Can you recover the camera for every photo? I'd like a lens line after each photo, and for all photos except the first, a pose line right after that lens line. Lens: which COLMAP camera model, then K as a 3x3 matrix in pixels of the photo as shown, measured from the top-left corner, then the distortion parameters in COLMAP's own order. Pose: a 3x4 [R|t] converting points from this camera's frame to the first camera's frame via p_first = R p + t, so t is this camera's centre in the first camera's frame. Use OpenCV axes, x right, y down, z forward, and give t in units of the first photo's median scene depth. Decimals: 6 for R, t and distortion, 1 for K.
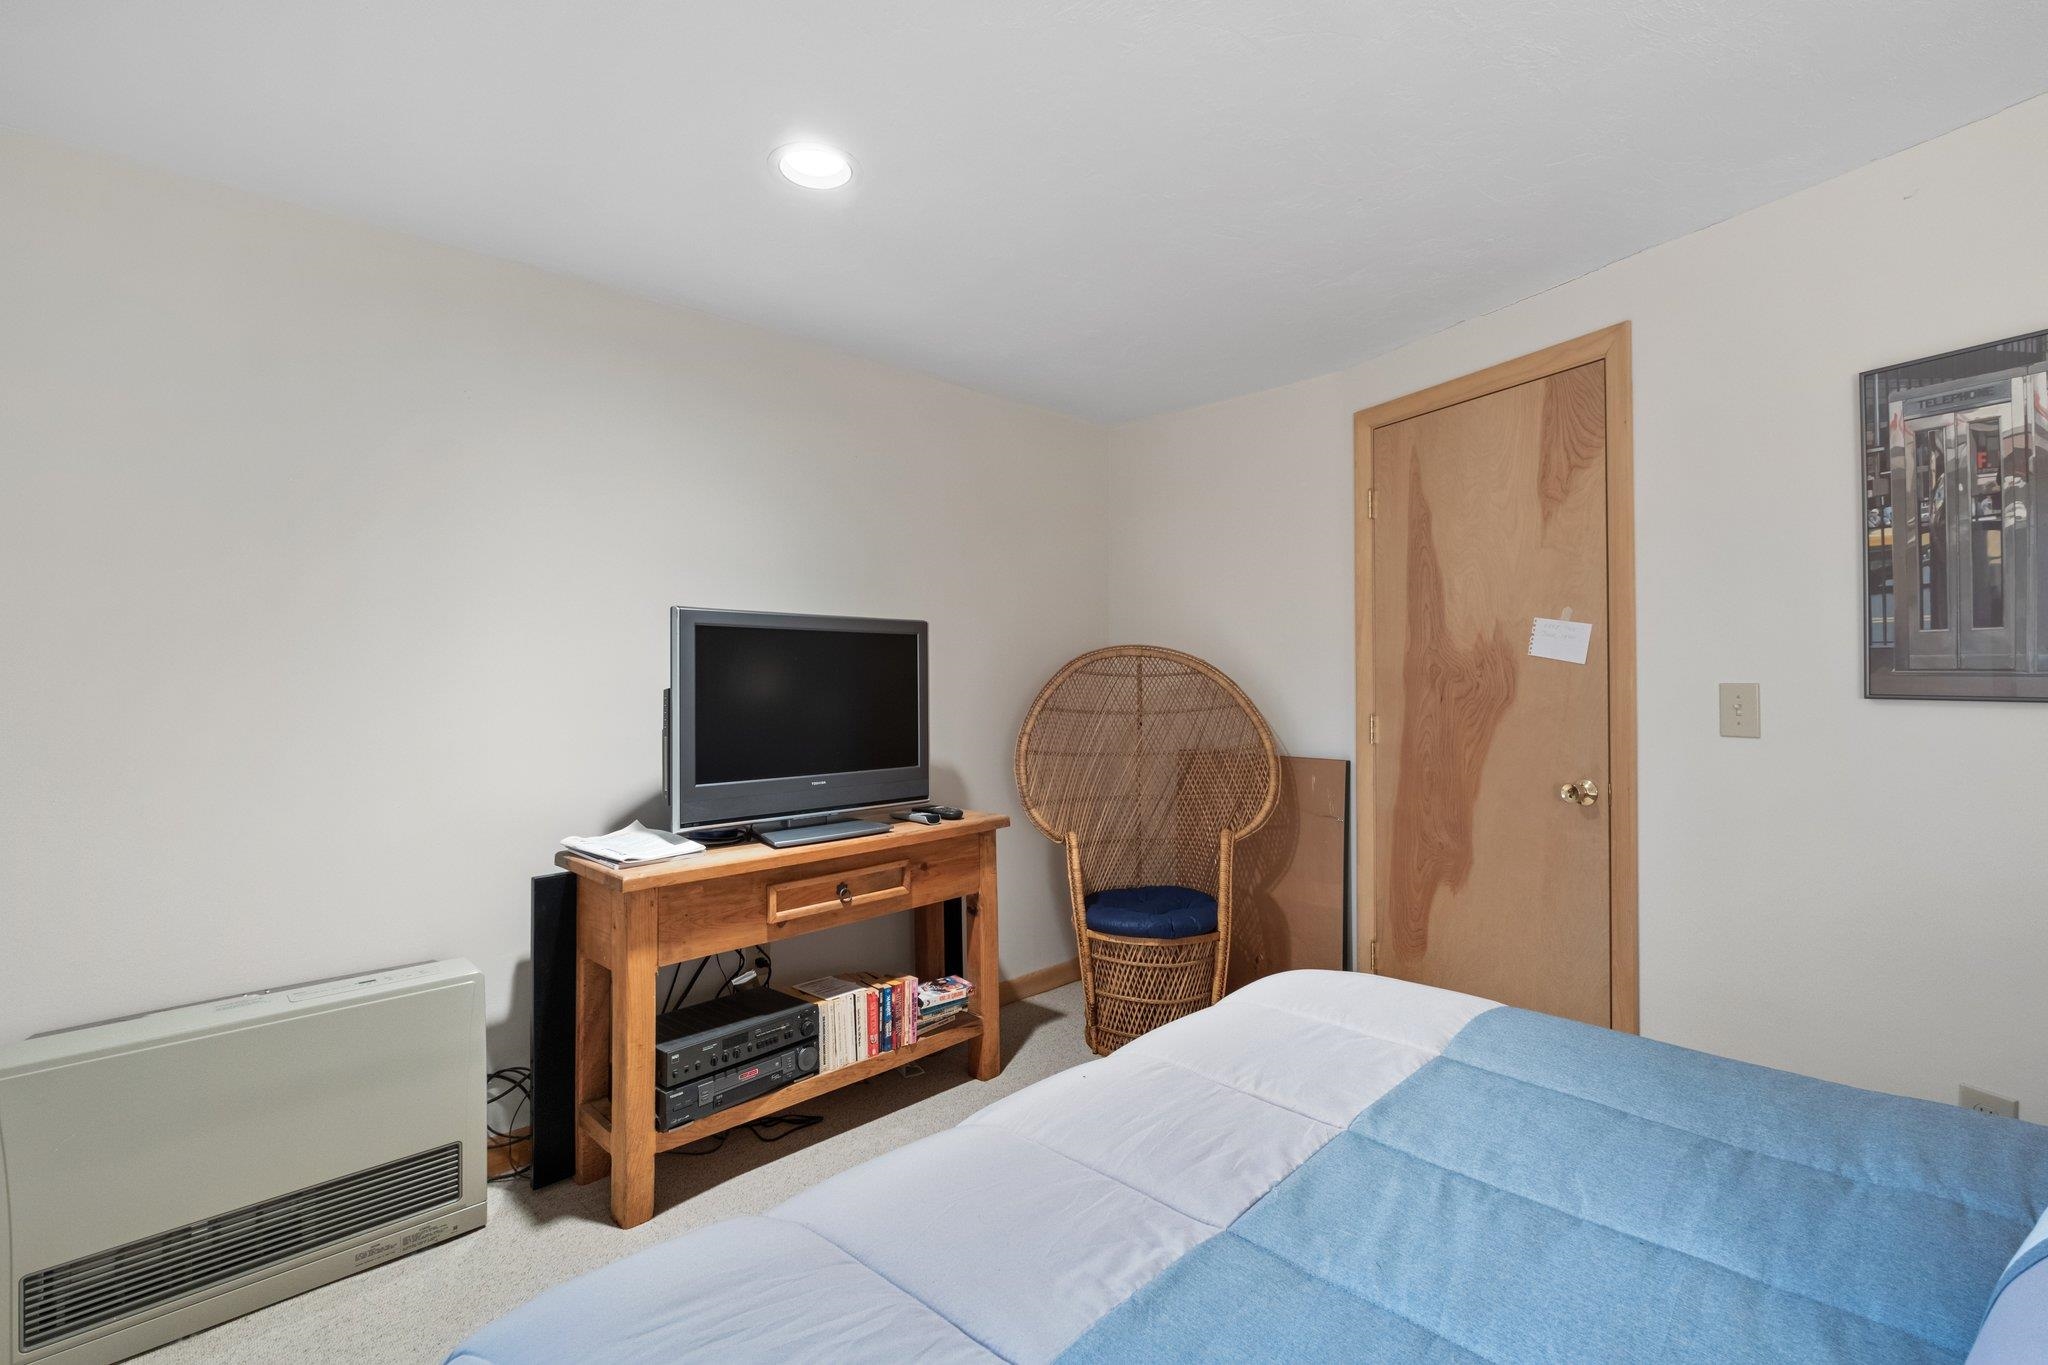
lens RADIAL K [[899.1, 0, 1018.1], [0, 899.1, 670.0], [0, 0, 1]] dist [-0.001395, -0.000644]
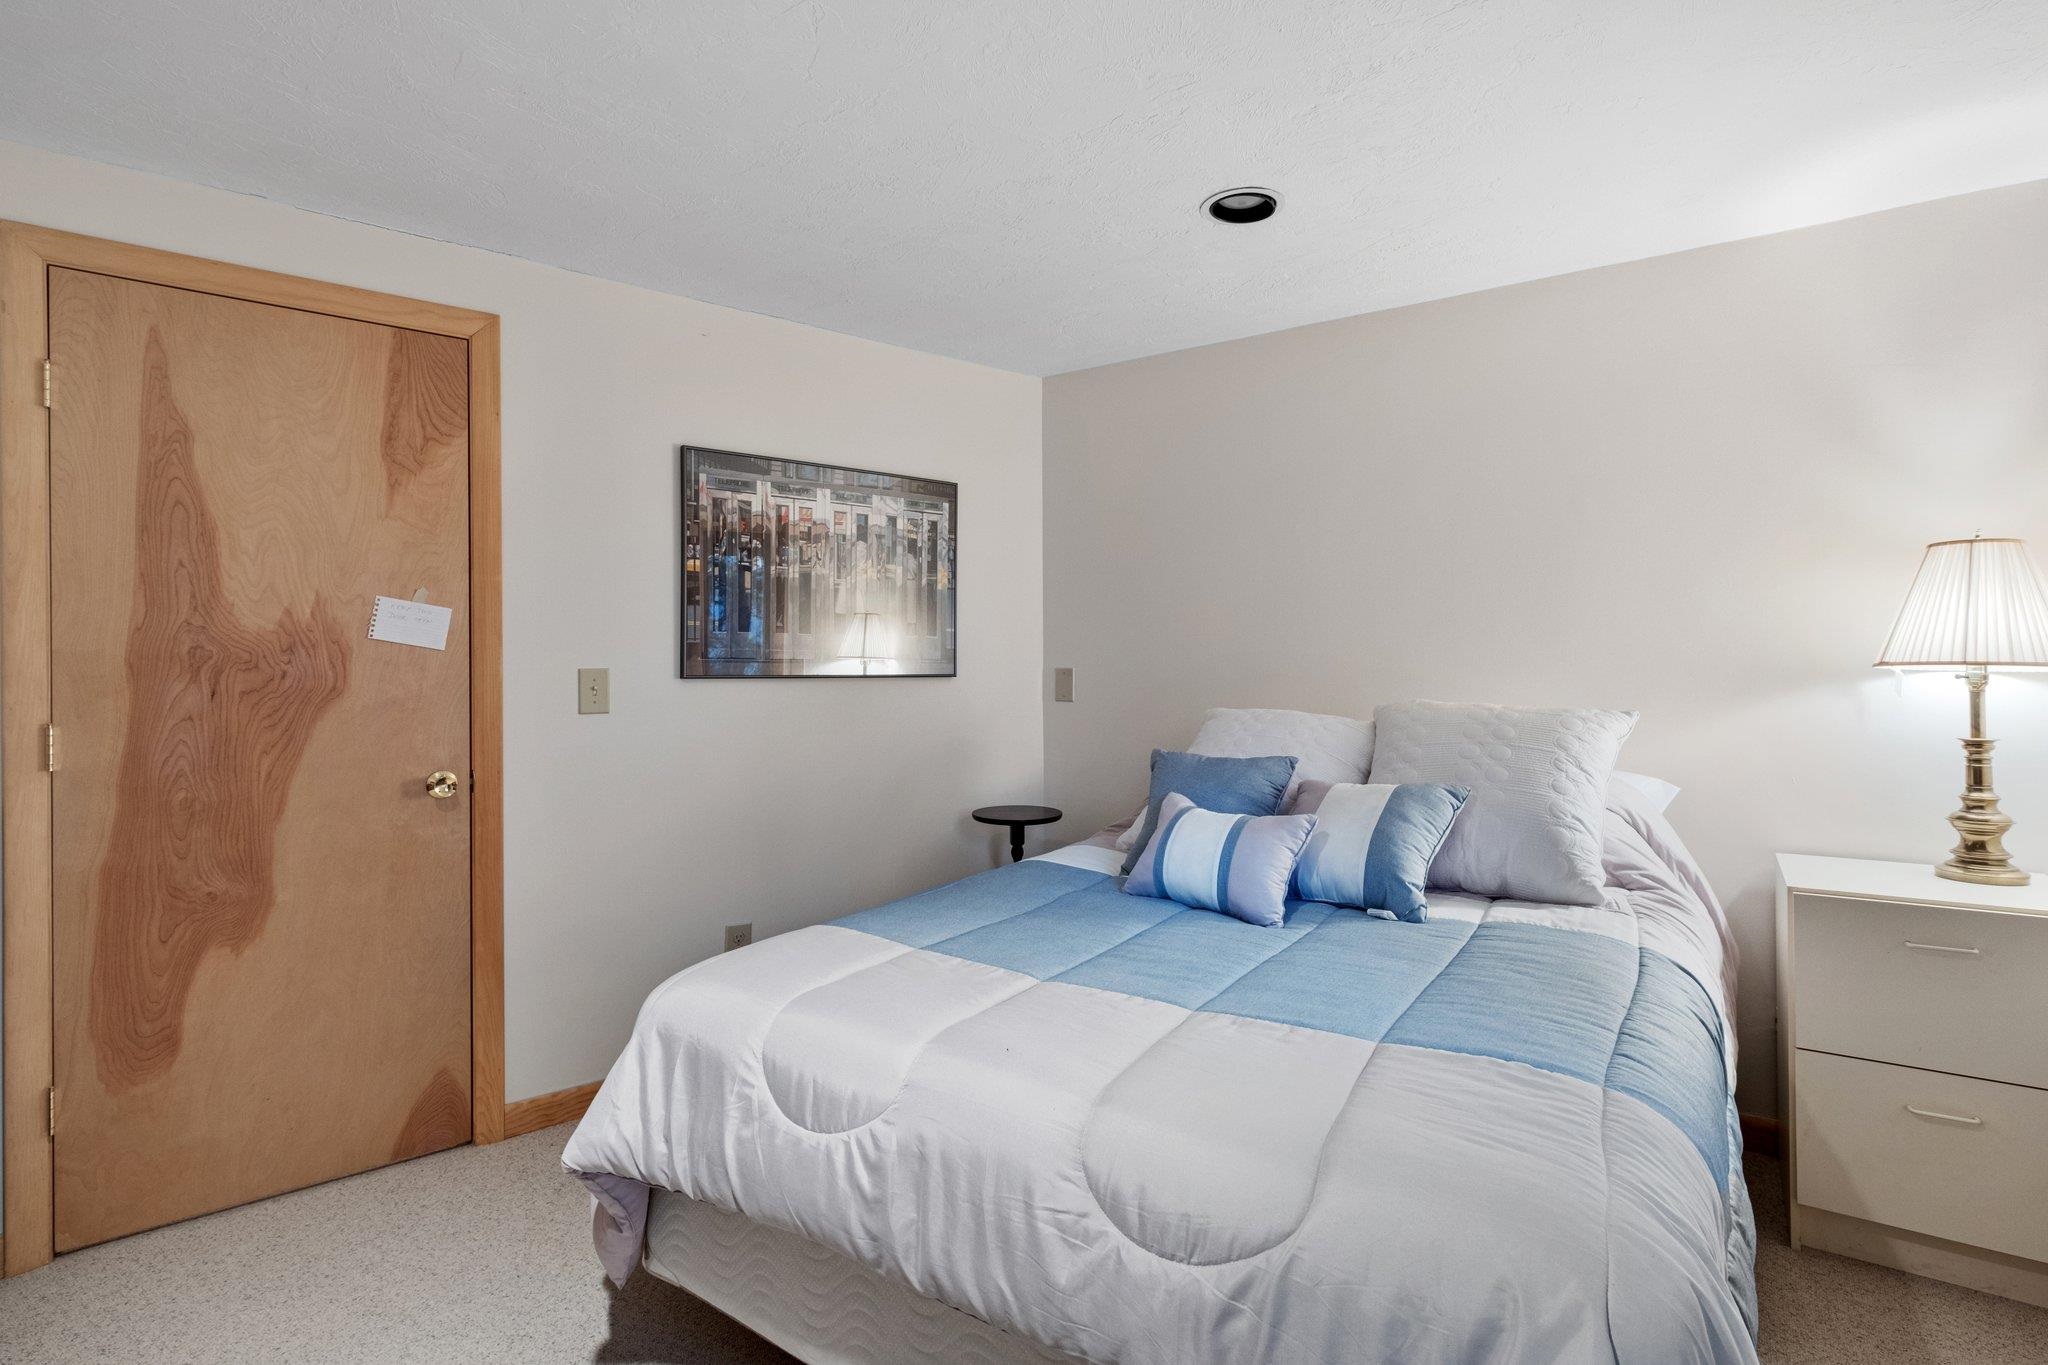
lens RADIAL K [[963.1, 0, 1018.5], [0, 963.1, 679.5], [0, 0, 1]] dist [-0.004486, 0.000944]
pose [[-0.191510, -0.008615, 0.981453, -0.631581], [-0.000456, 0.999962, 0.008688, 0.019938], [-0.981491, 0.001216, -0.191506, 0.773850]]
